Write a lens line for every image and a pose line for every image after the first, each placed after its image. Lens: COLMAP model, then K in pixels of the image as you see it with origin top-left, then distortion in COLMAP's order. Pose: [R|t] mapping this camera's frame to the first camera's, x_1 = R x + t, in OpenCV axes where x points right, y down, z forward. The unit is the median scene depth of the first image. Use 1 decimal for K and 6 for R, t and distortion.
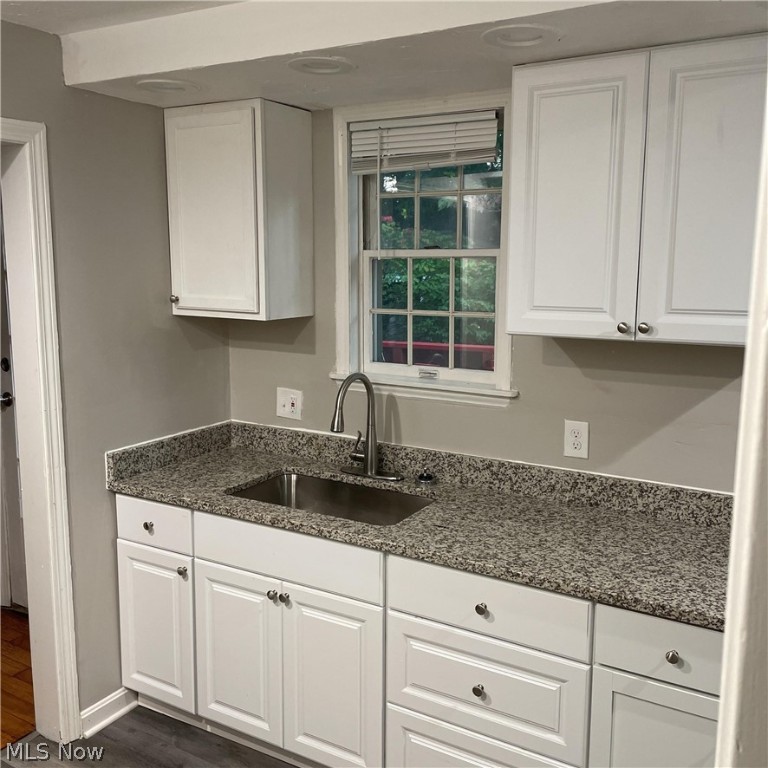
lens RADIAL K [[776.8, 0, 393.5], [0, 776.8, 373.7], [0, 0, 1]] dist [0.047190, 0.000000]
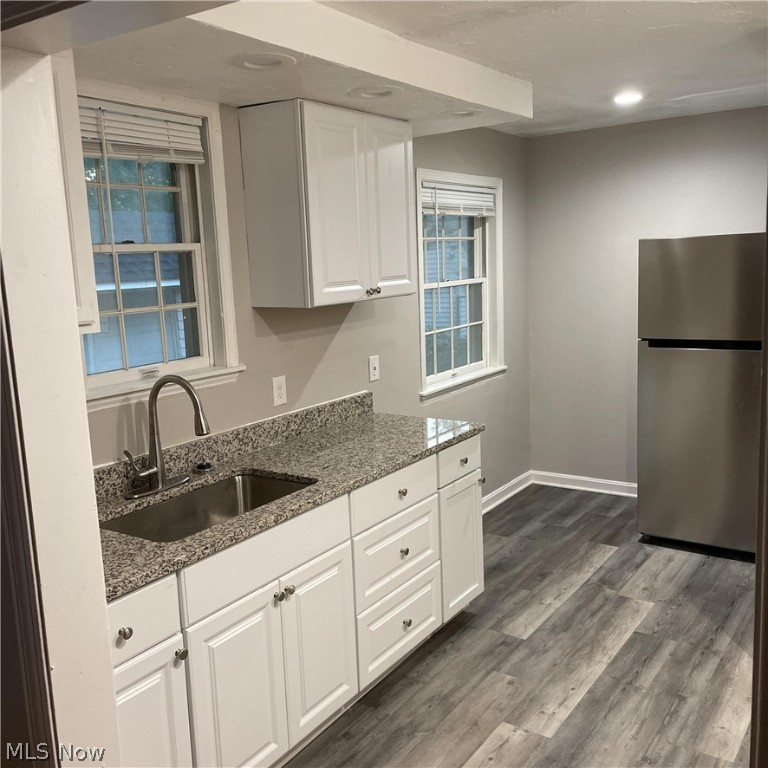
lens RADIAL K [[776.8, 0, 383.7], [0, 776.8, 376.9], [0, 0, 1]] dist [0.047190, 0.000000]
pose [[0.063342, -0.161518, 0.984835, -1.026010], [0.188692, 0.970956, 0.147106, -0.095303], [-0.979991, 0.176513, 0.091979, 0.717255]]
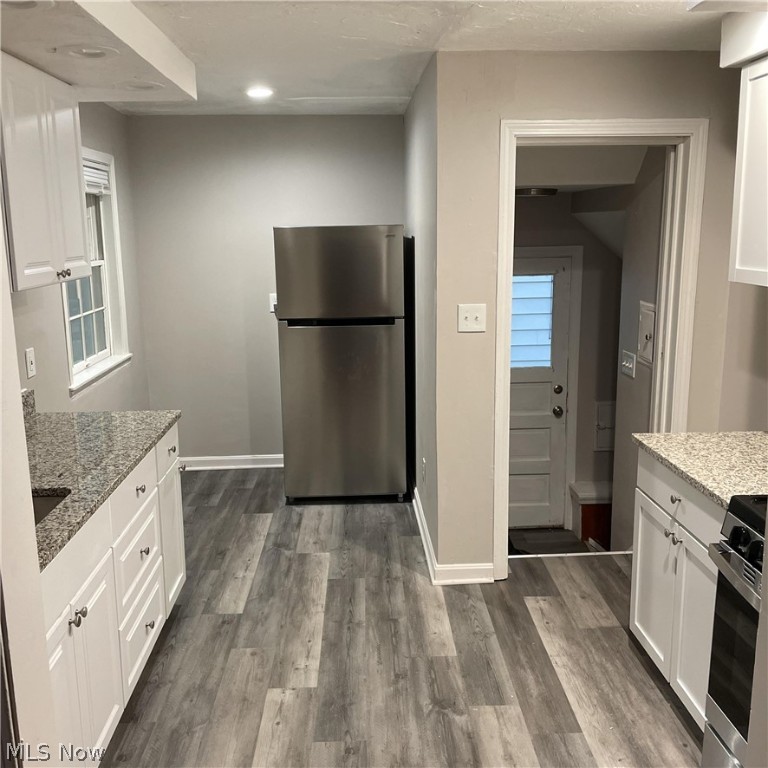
lens RADIAL K [[776.8, 0, 377.7], [0, 776.8, 384.7], [0, 0, 1]] dist [0.047190, 0.000000]
pose [[-0.537896, -0.165196, 0.826667, -0.966404], [0.136977, 0.950454, 0.279062, -0.150308], [-0.831808, 0.263340, -0.488617, 1.046744]]
